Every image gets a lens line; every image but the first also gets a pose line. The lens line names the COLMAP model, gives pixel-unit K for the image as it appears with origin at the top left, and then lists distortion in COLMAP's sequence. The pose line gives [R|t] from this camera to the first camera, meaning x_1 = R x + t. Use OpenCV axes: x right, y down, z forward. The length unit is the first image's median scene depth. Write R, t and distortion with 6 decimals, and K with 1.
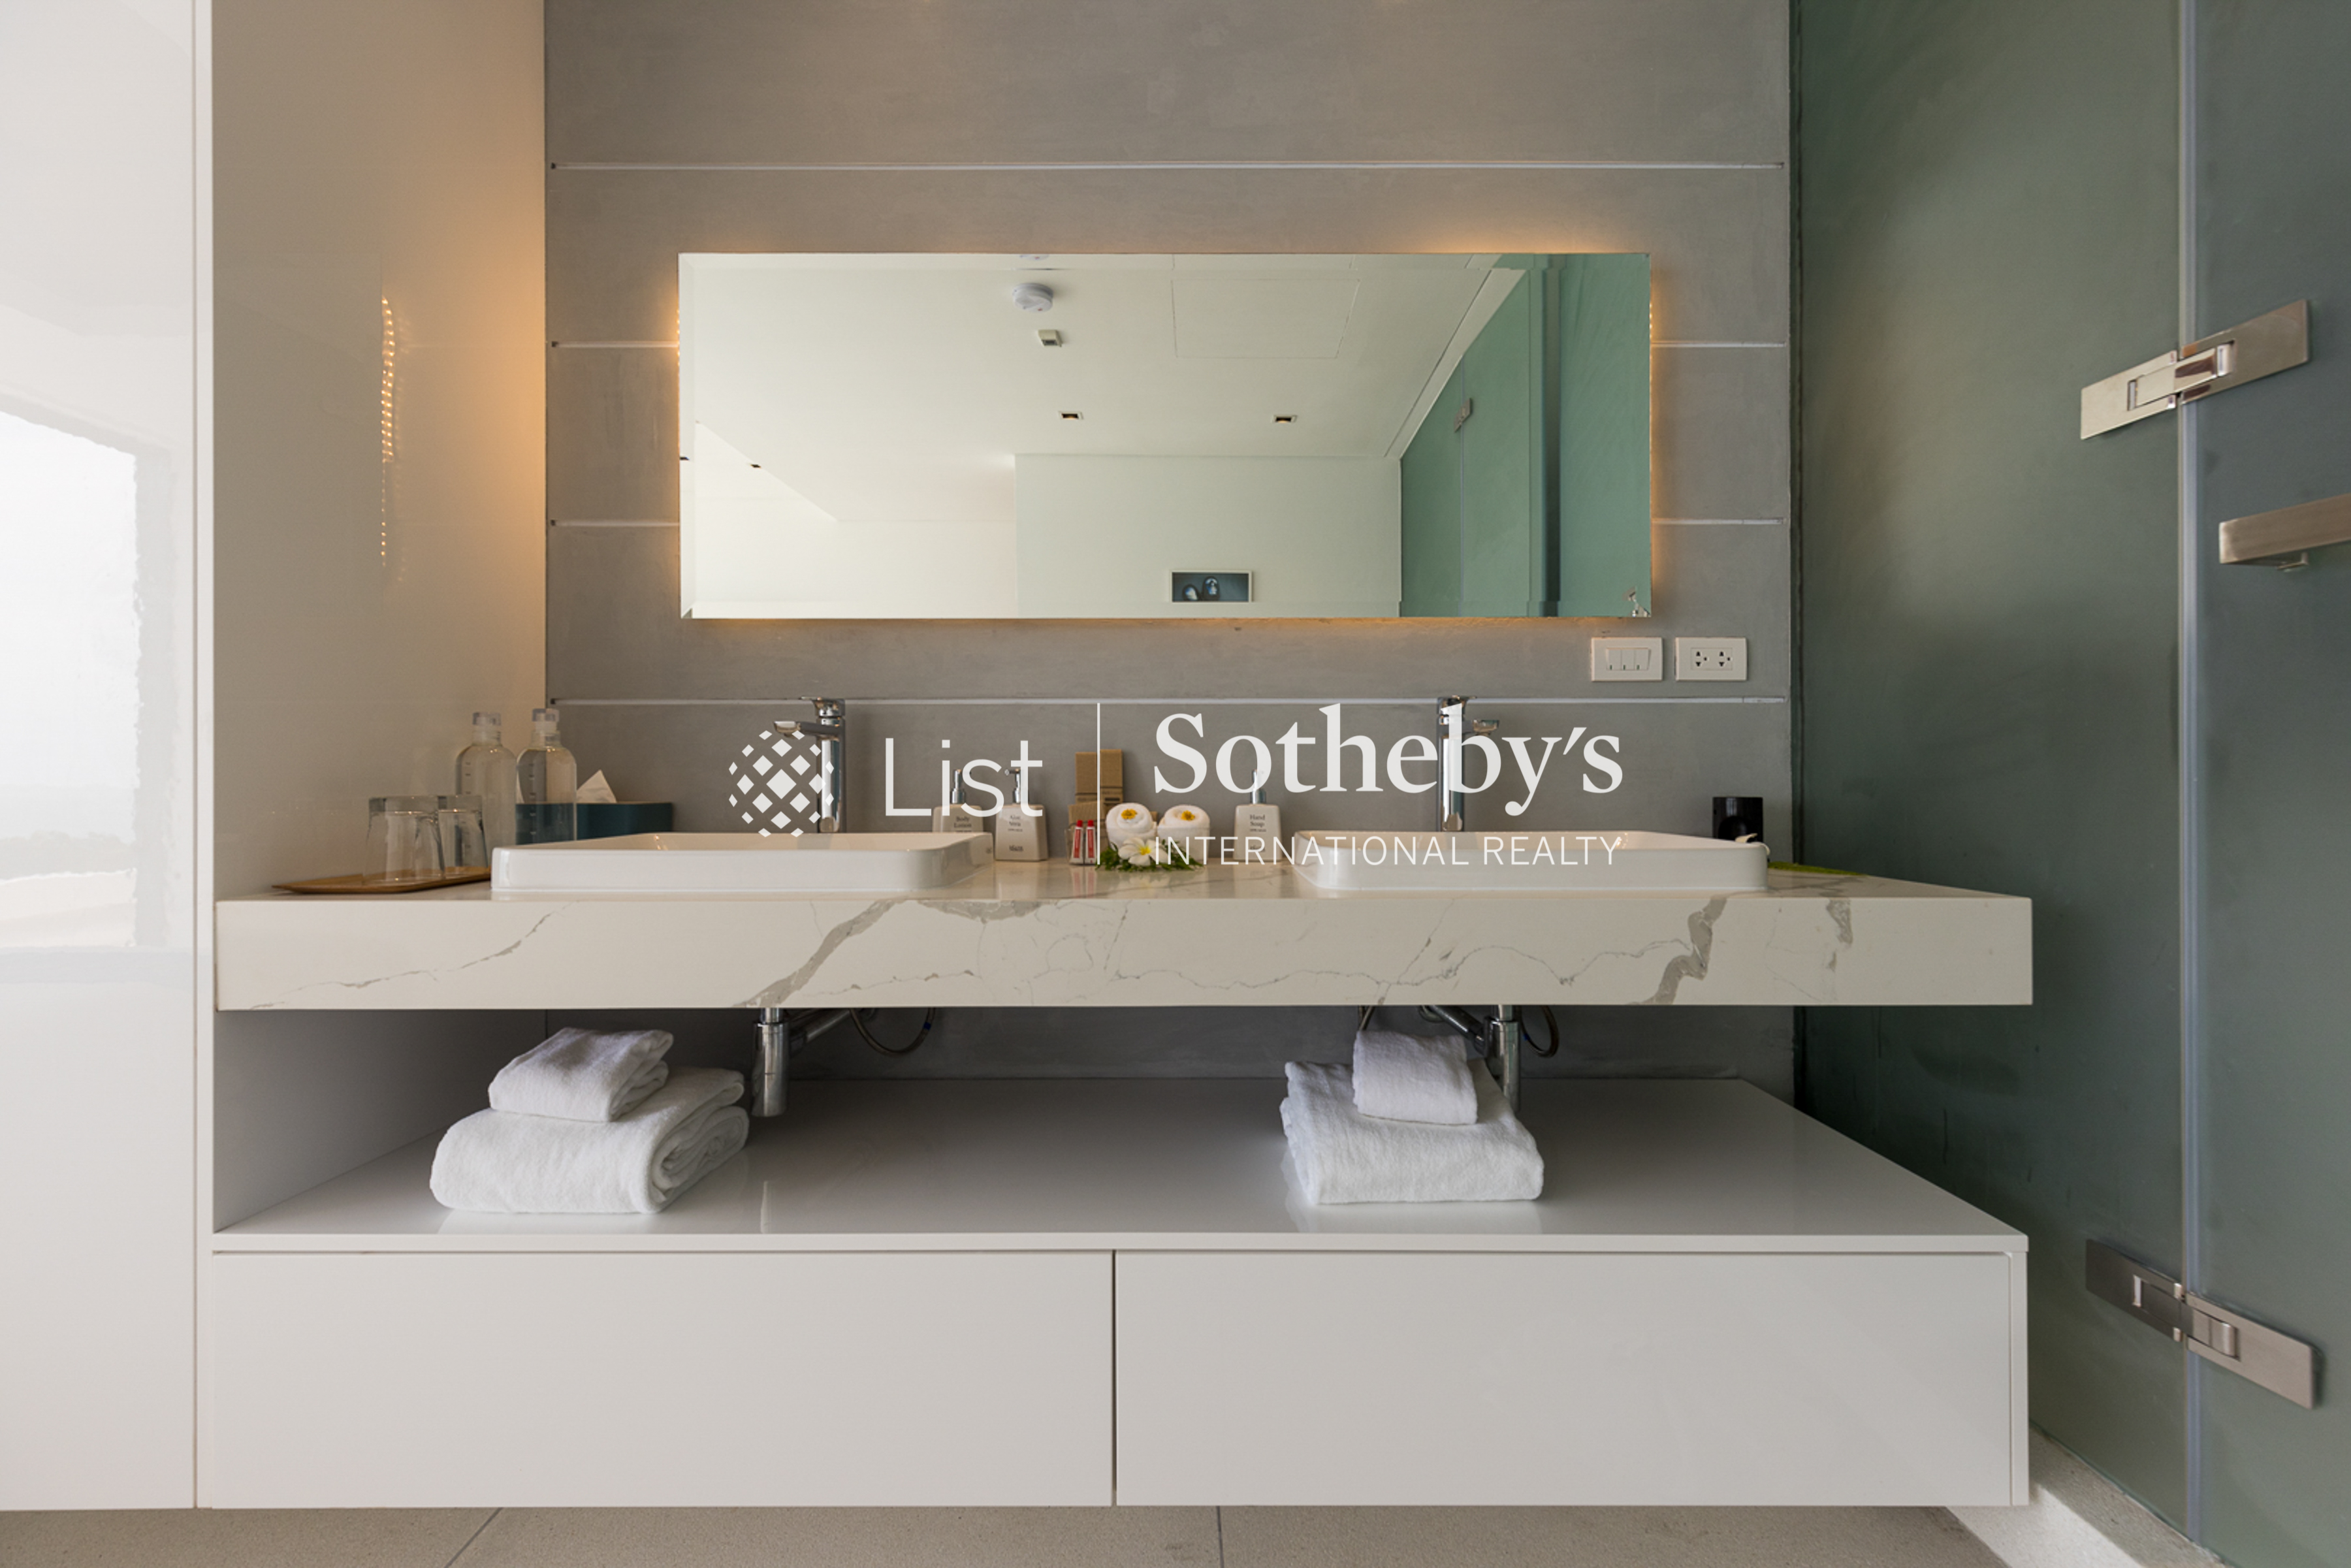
lens RADIAL K [[1068.1, 0, 1186.7], [0, 1068.1, 792.2], [0, 0, 1]] dist [0.009615, -0.000118]
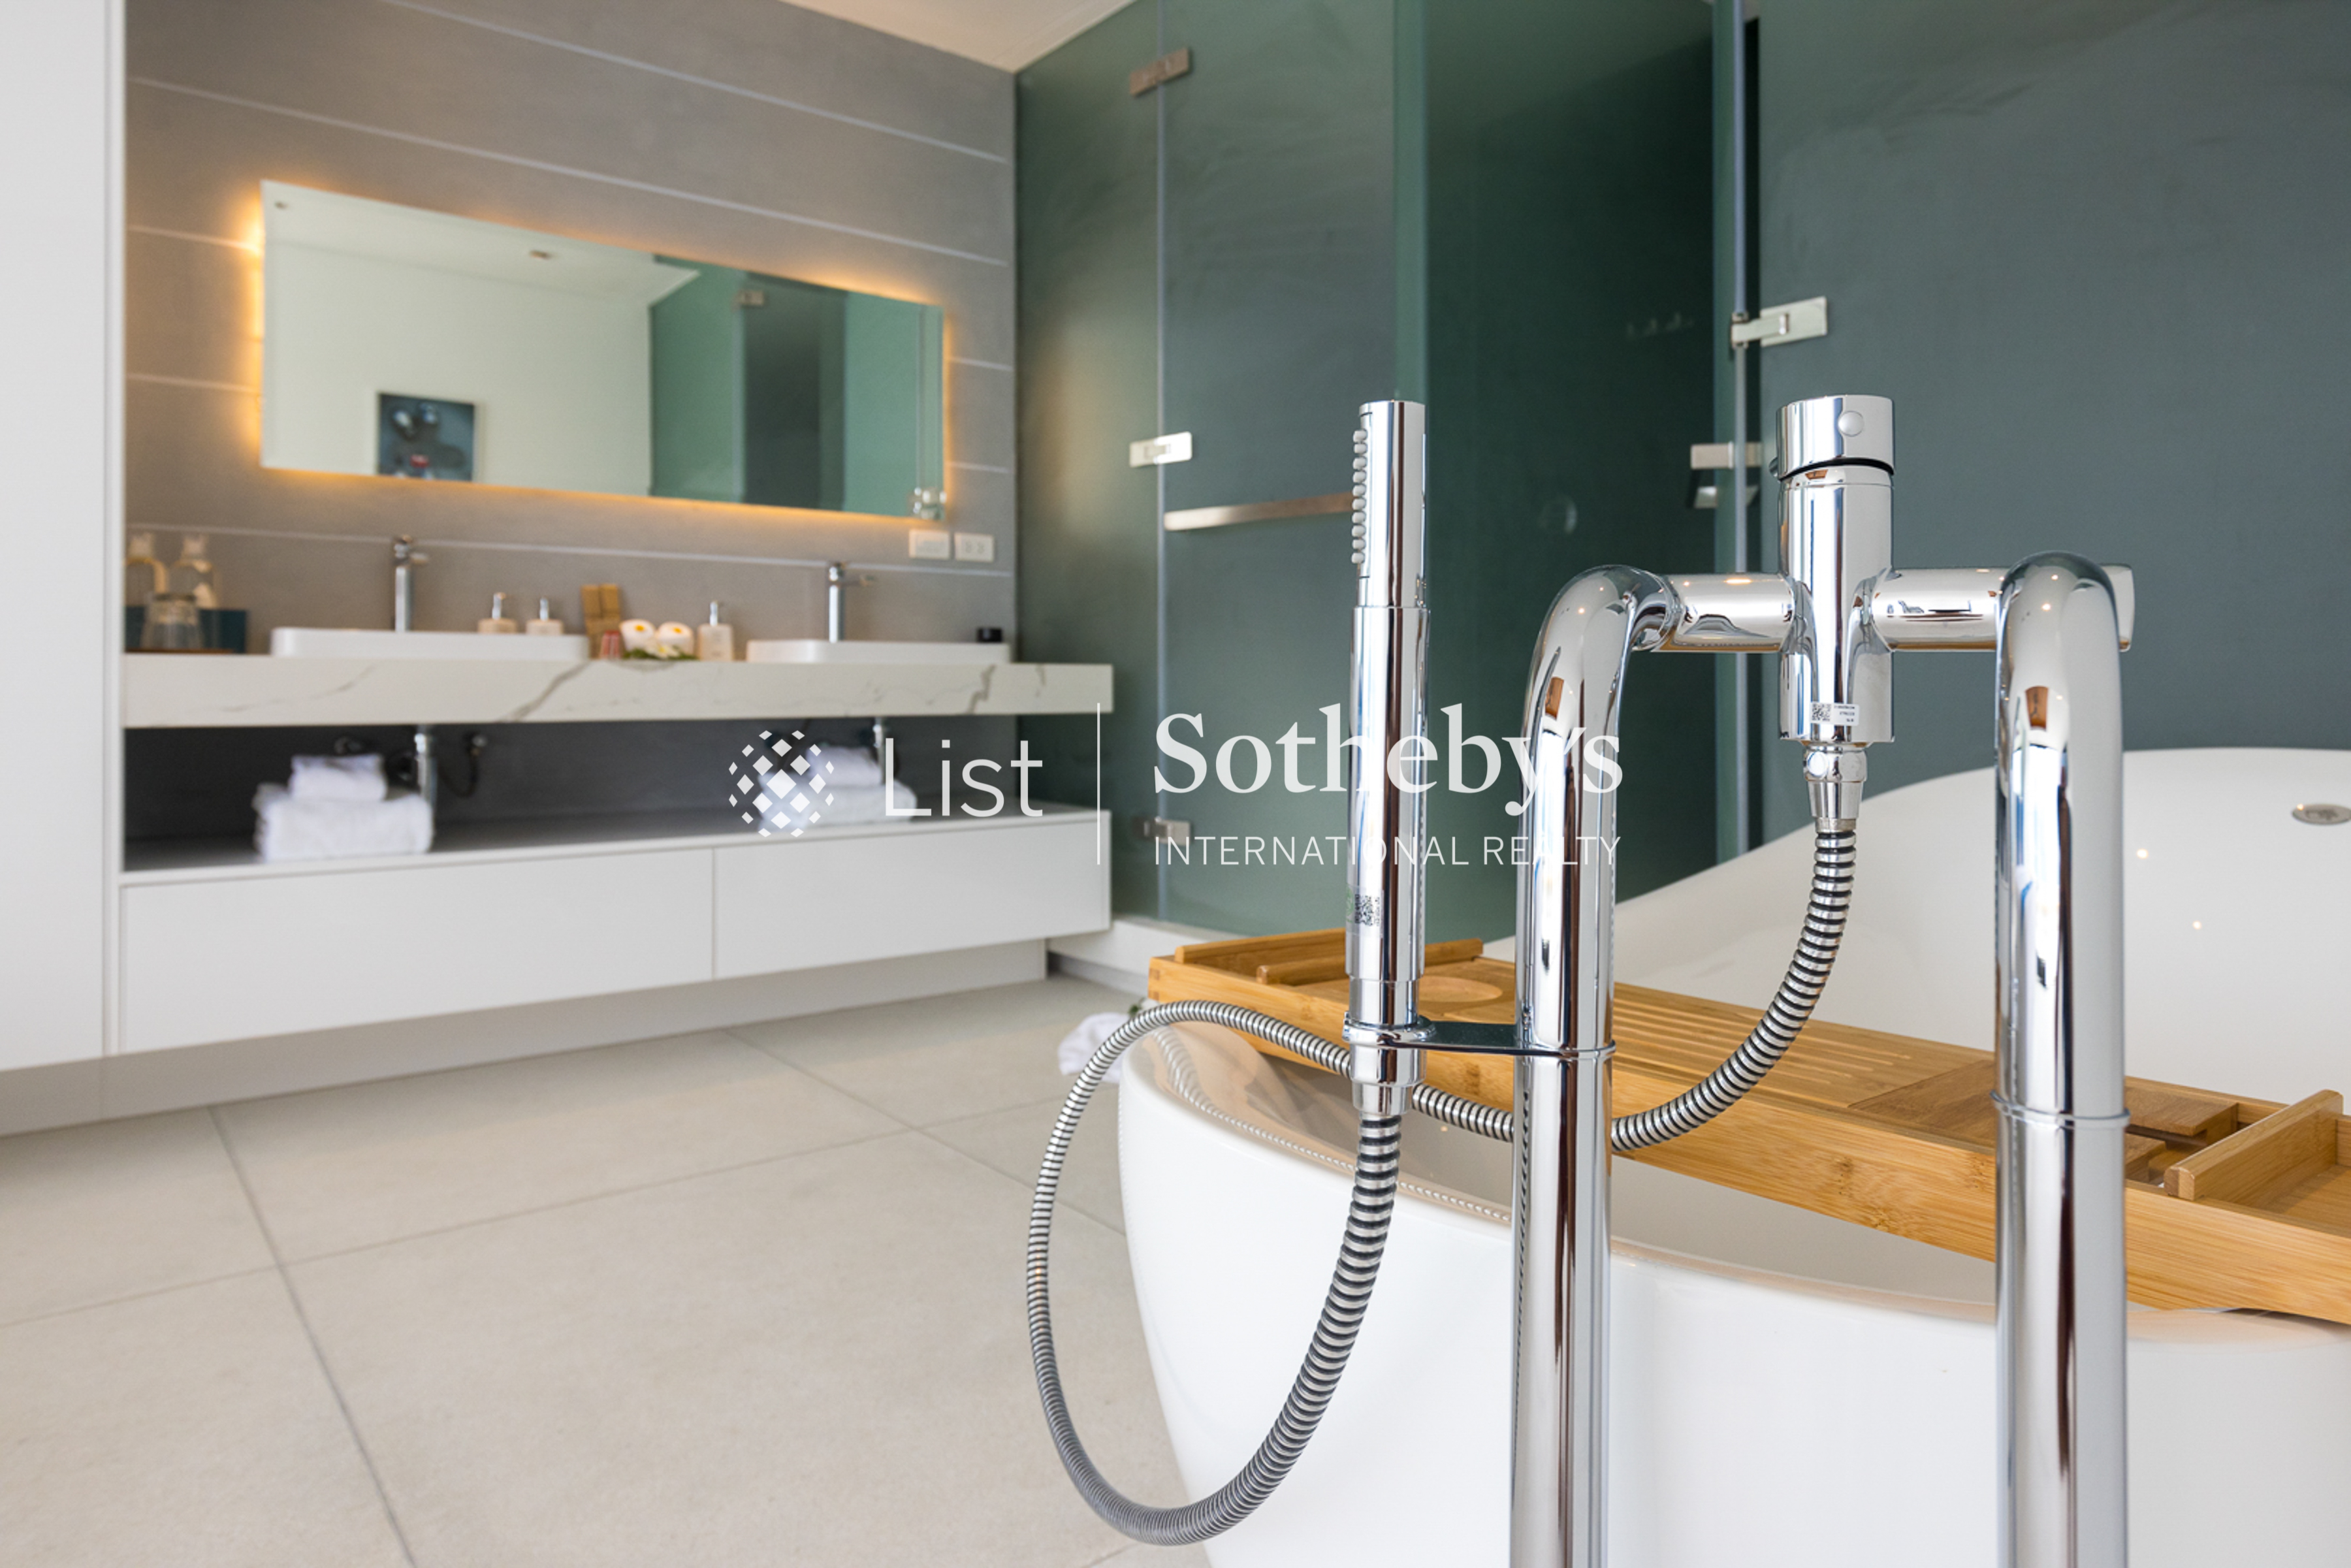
lens RADIAL K [[1409.2, 0, 1173.0], [0, 1409.2, 684.8], [0, 0, 1]] dist [0.009184, 0.000507]
pose [[0.795134, 0.003109, 0.606426, -0.849795], [-0.005464, 0.999983, 0.002039, 0.119884], [-0.606409, -0.004935, 0.795138, -1.340244]]
